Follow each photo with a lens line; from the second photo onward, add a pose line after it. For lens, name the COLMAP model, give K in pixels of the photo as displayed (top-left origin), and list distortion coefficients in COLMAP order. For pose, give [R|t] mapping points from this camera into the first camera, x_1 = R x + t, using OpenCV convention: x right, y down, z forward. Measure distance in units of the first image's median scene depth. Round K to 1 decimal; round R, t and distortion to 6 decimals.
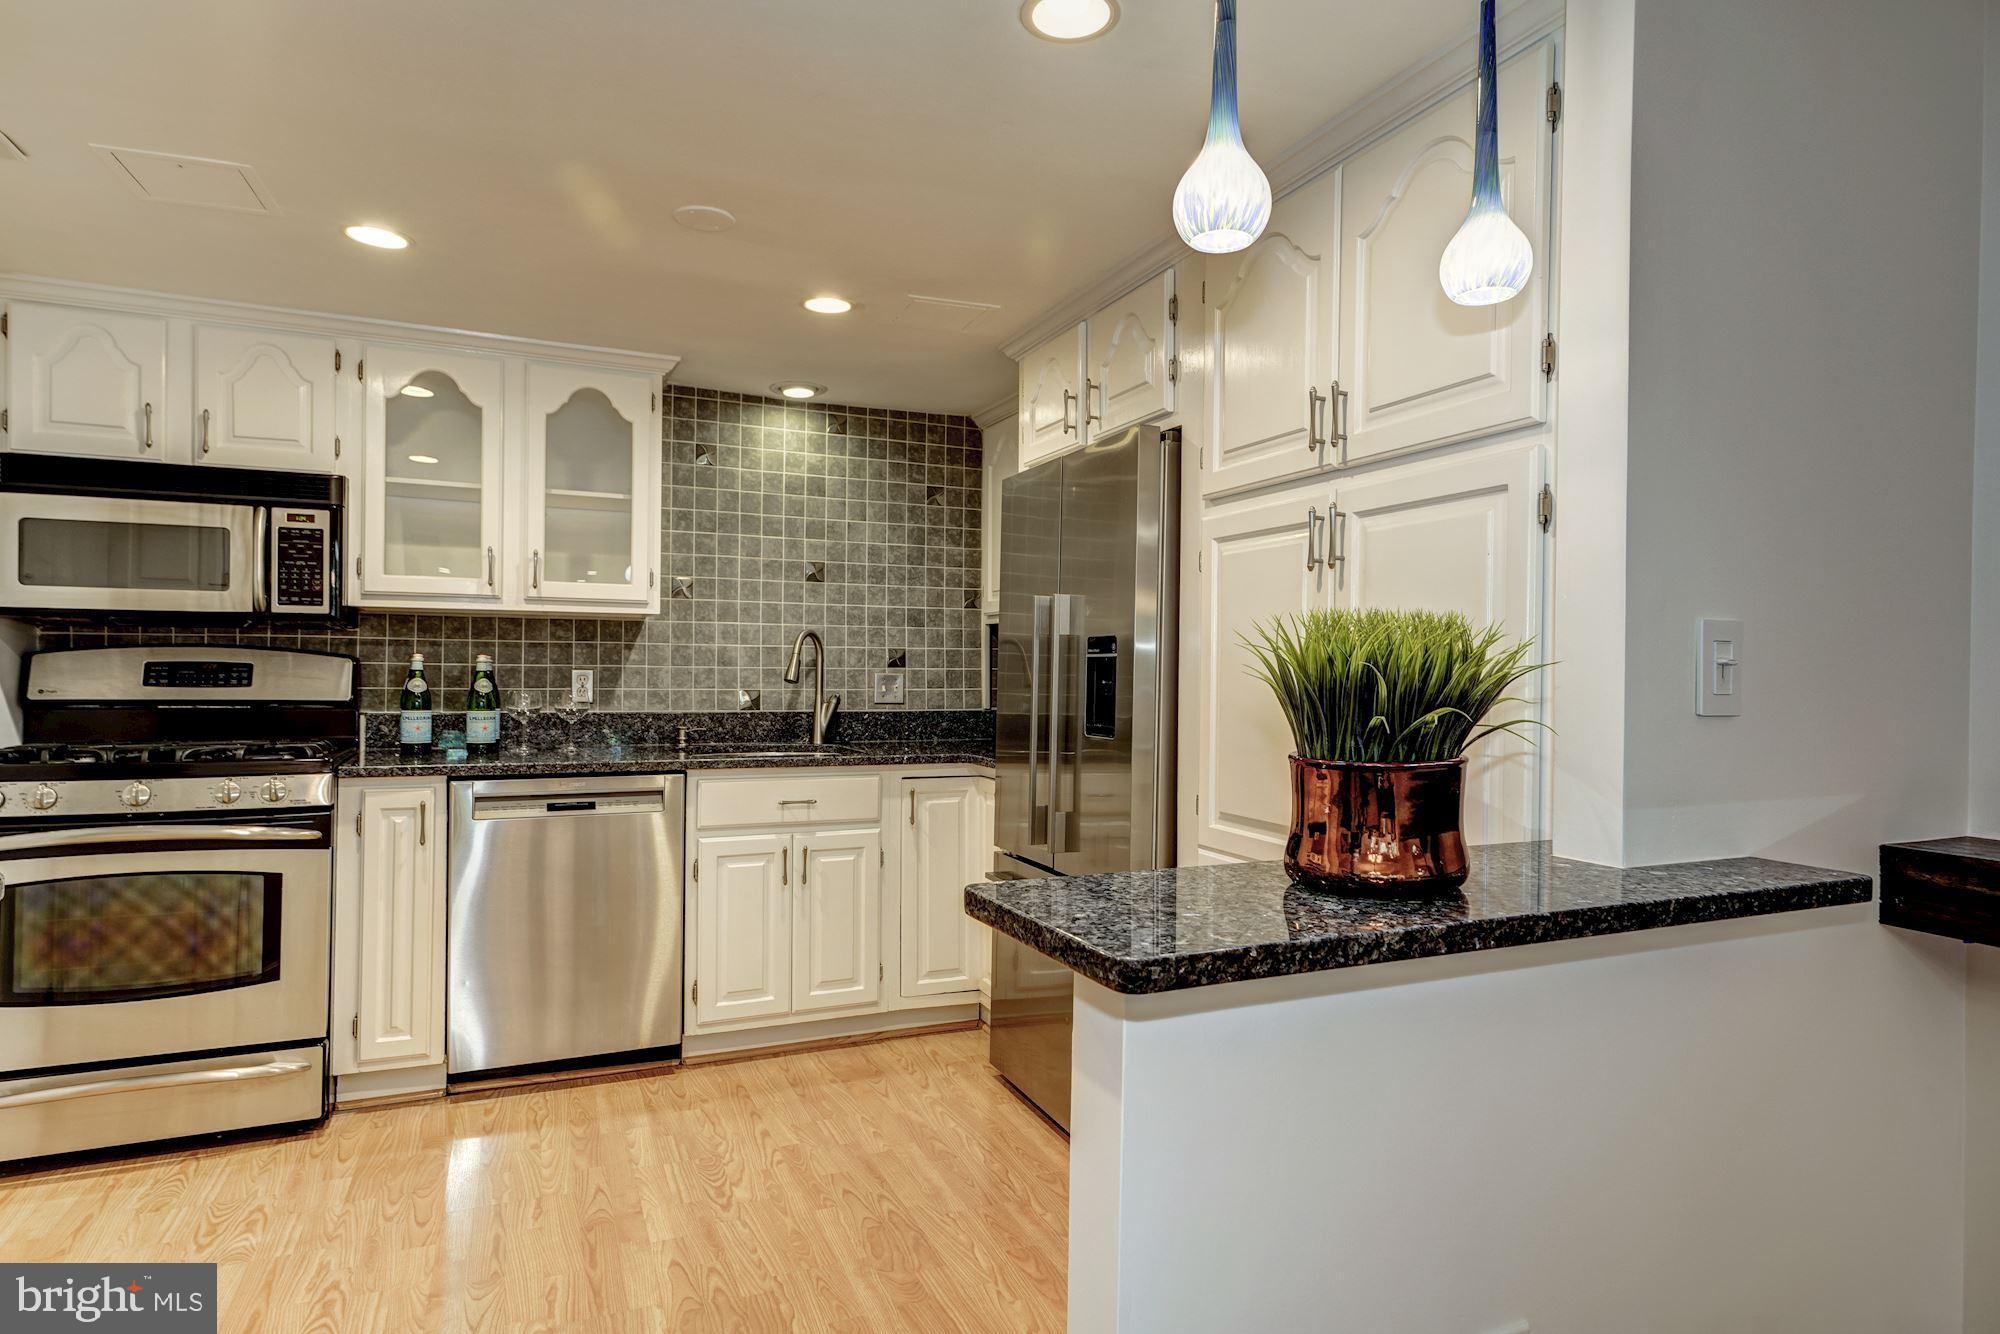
lens RADIAL K [[1106.0, 0, 1000.0], [0, 1106.0, 667.0], [0, 0, 1]] dist [0.001392, 0.000017]
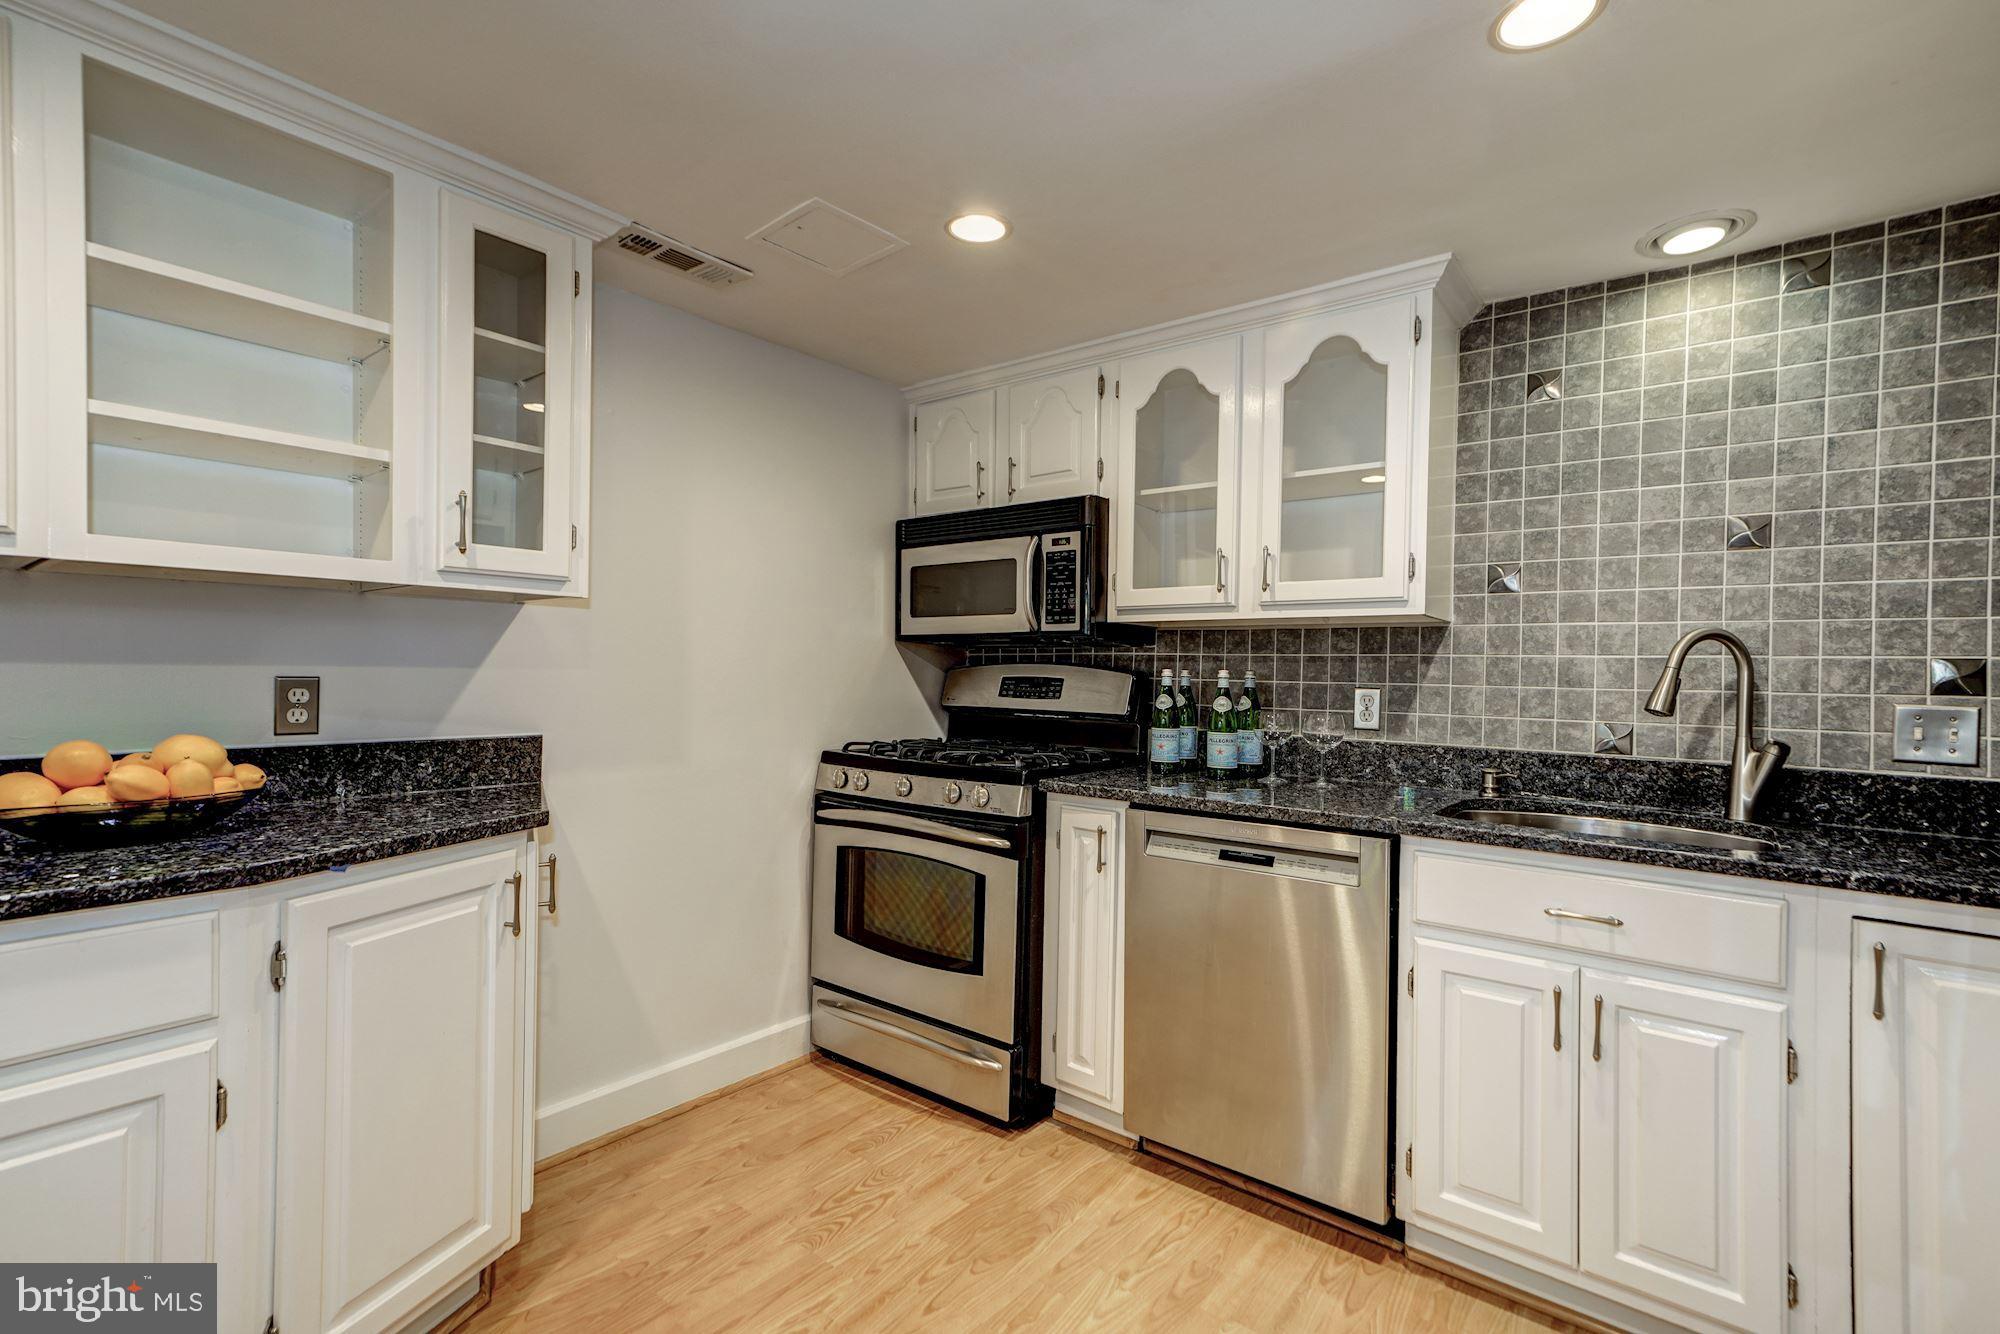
lens RADIAL K [[916.2, 0, 999.7], [0, 916.2, 674.0], [0, 0, 1]] dist [0.015529, 0.001403]
pose [[0.459662, 0.000707, -0.888094, 0.110386], [-0.012891, 0.999900, -0.005876, -0.001039], [0.888000, 0.014149, 0.459625, 0.484930]]
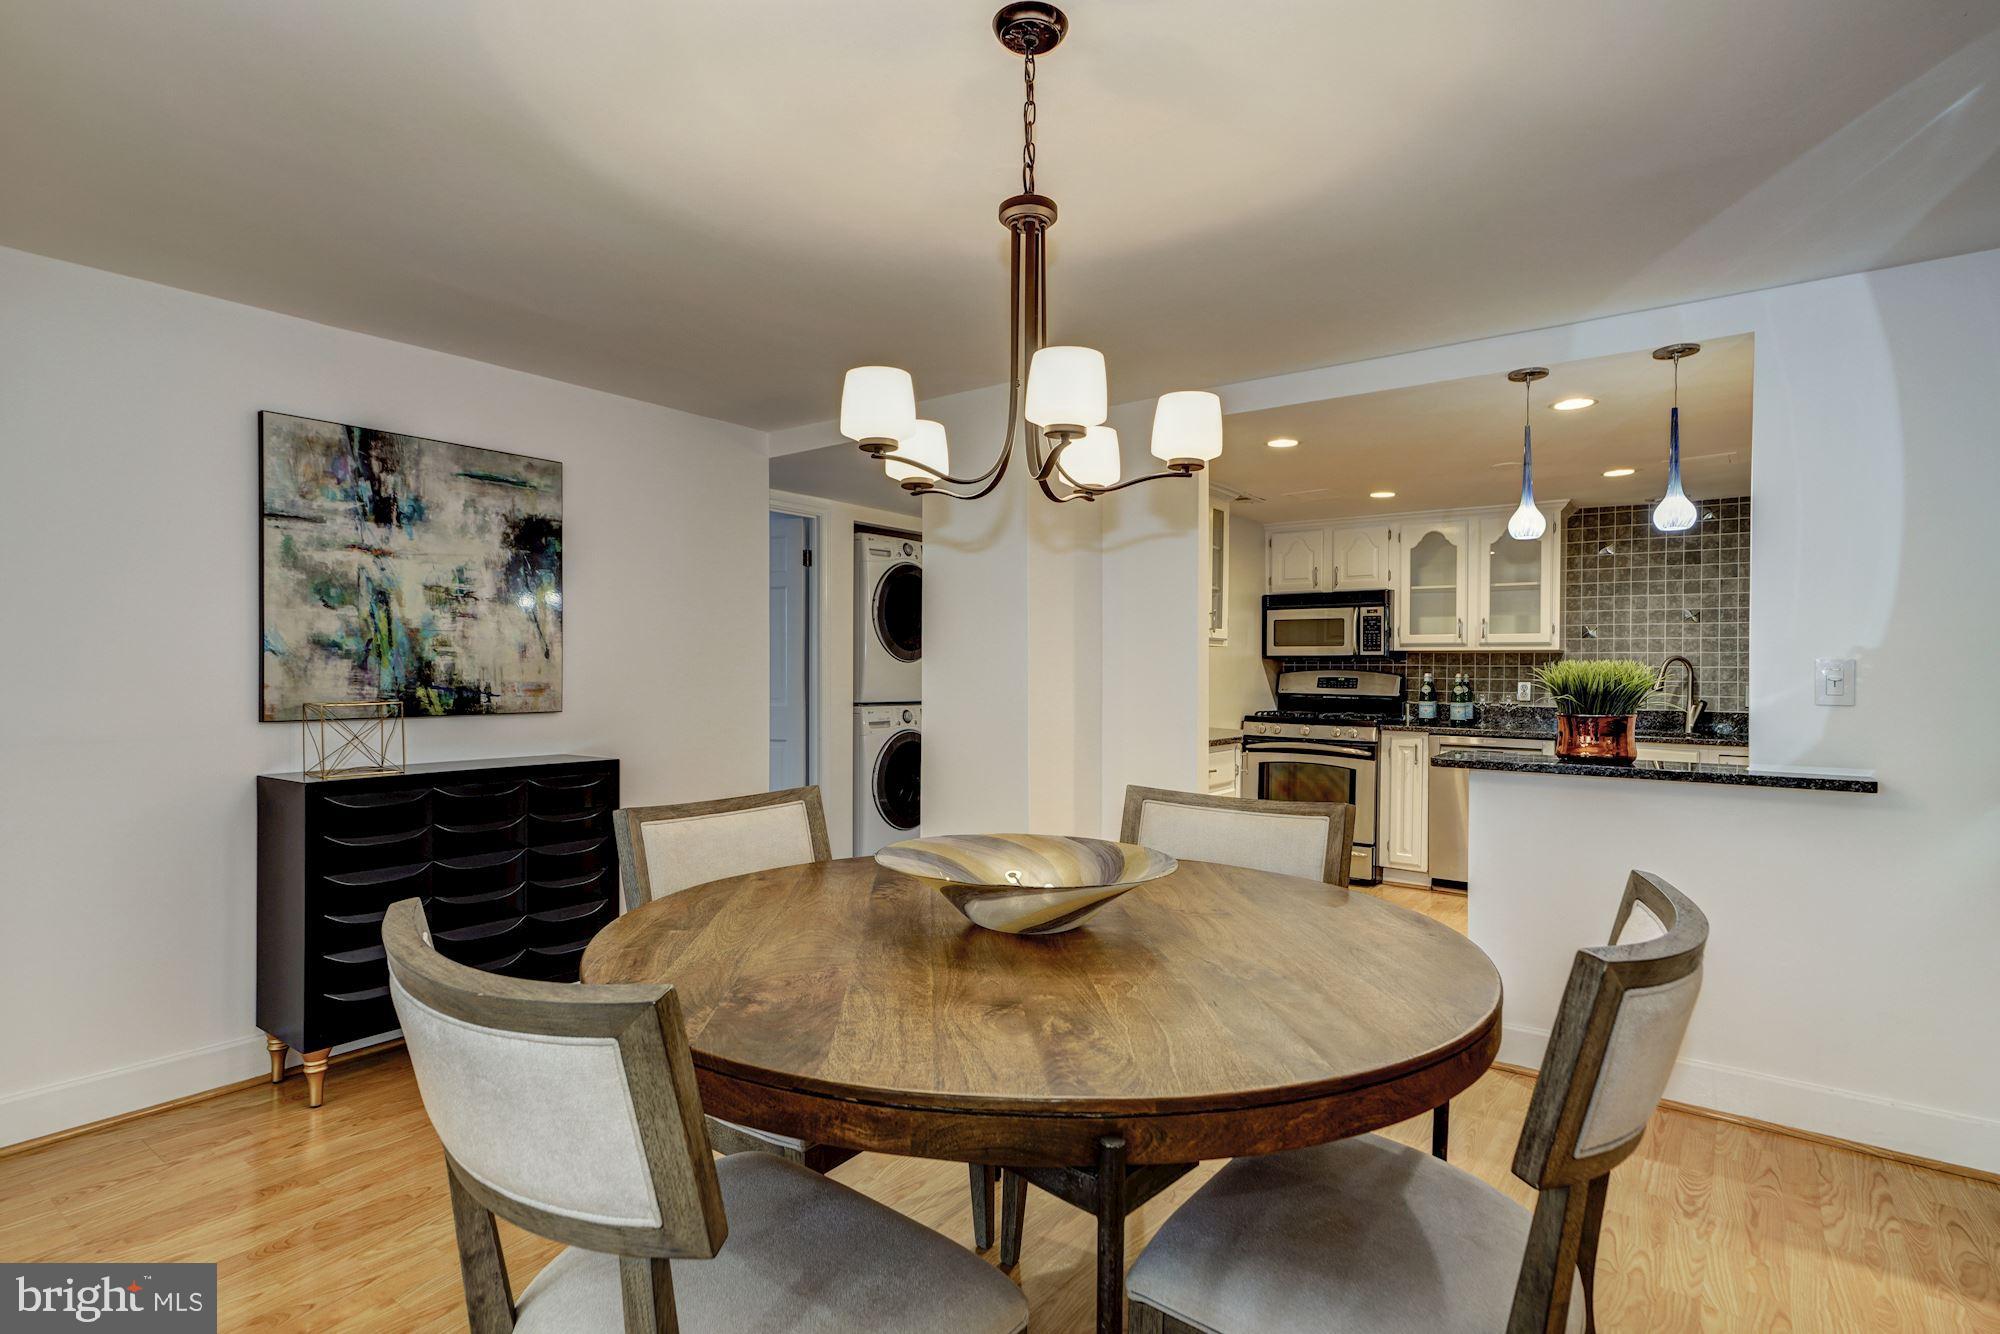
lens RADIAL K [[981.3, 0, 1000.0], [0, 981.3, 667.0], [0, 0, 1]] dist [0.001373, -0.000387]
pose [[0.482993, -0.007319, -0.875594, 0.627744], [-0.003702, 0.999939, -0.010401, -0.001812], [0.875616, 0.008265, 0.482937, -0.510198]]
